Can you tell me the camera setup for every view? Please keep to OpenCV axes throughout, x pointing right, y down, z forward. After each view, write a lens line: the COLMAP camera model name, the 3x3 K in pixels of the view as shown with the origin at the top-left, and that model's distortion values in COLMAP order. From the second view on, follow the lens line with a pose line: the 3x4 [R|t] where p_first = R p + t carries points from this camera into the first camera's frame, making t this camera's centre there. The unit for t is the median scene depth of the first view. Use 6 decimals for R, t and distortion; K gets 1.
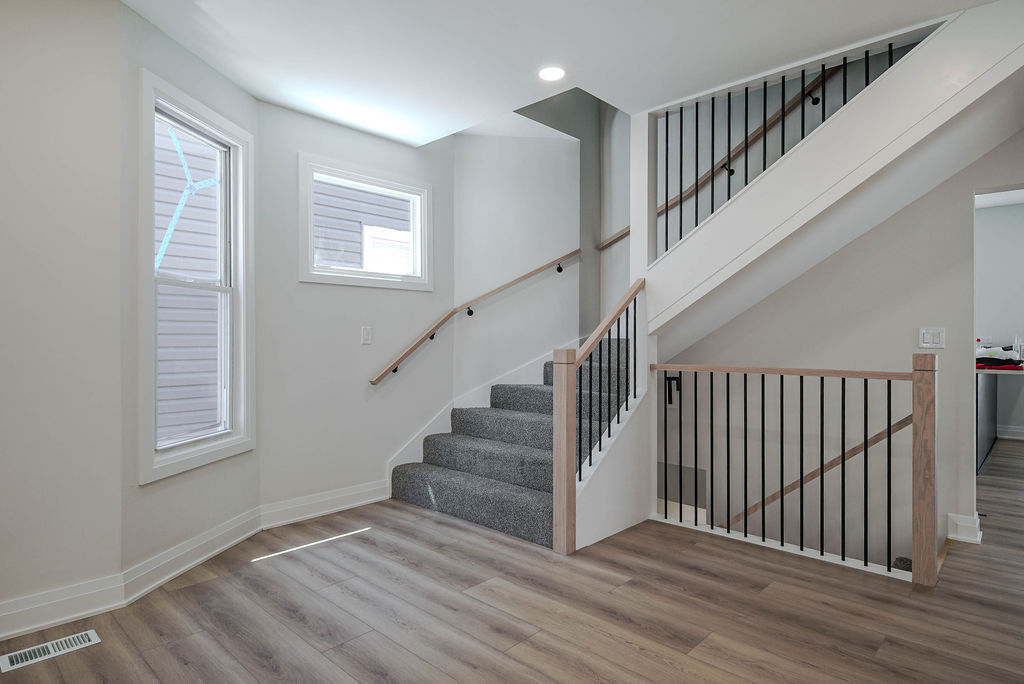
lens RADIAL K [[560.3, 0, 512.0], [0, 560.3, 342.0], [0, 0, 1]] dist [0.033697, -0.029748]
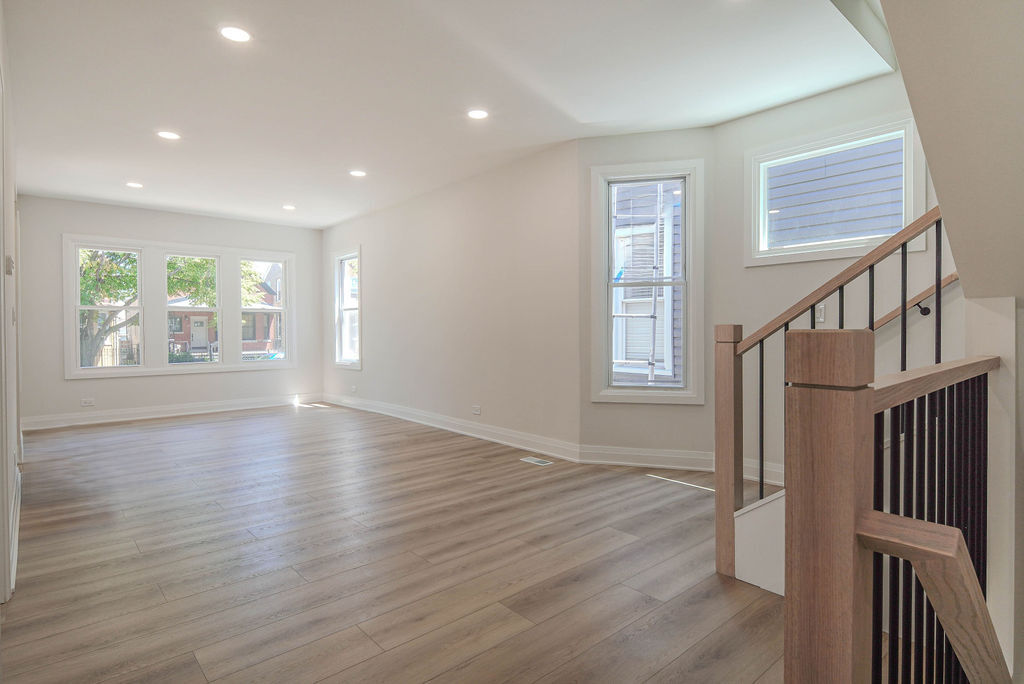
lens RADIAL K [[543.7, 0, 512.9], [0, 543.7, 338.6], [0, 0, 1]] dist [0.031277, 0.000063]
pose [[-0.080784, 0.018682, -0.996557, 1.011241], [0.005567, 0.999817, 0.018292, 0.018103], [0.996716, -0.004071, -0.080874, 0.834634]]
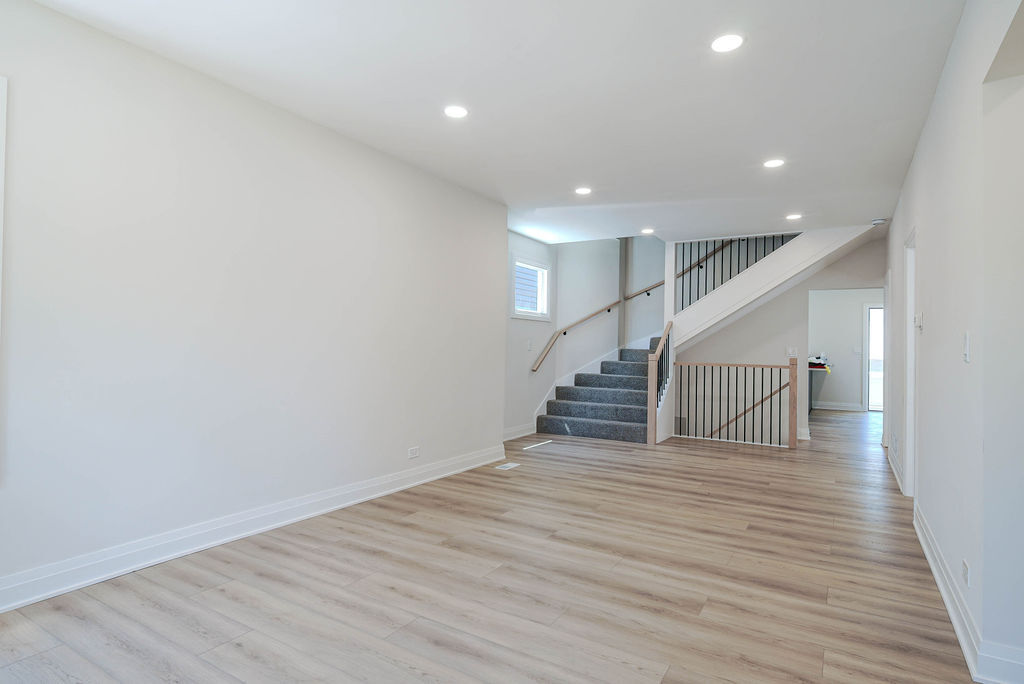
lens RADIAL K [[543.7, 0, 512.9], [0, 543.7, 338.6], [0, 0, 1]] dist [0.031277, 0.000063]
pose [[0.975089, 0.021264, 0.220791, -0.759806], [-0.017352, 0.999657, -0.019639, 0.002285], [-0.221133, 0.015318, 0.975123, -0.818233]]
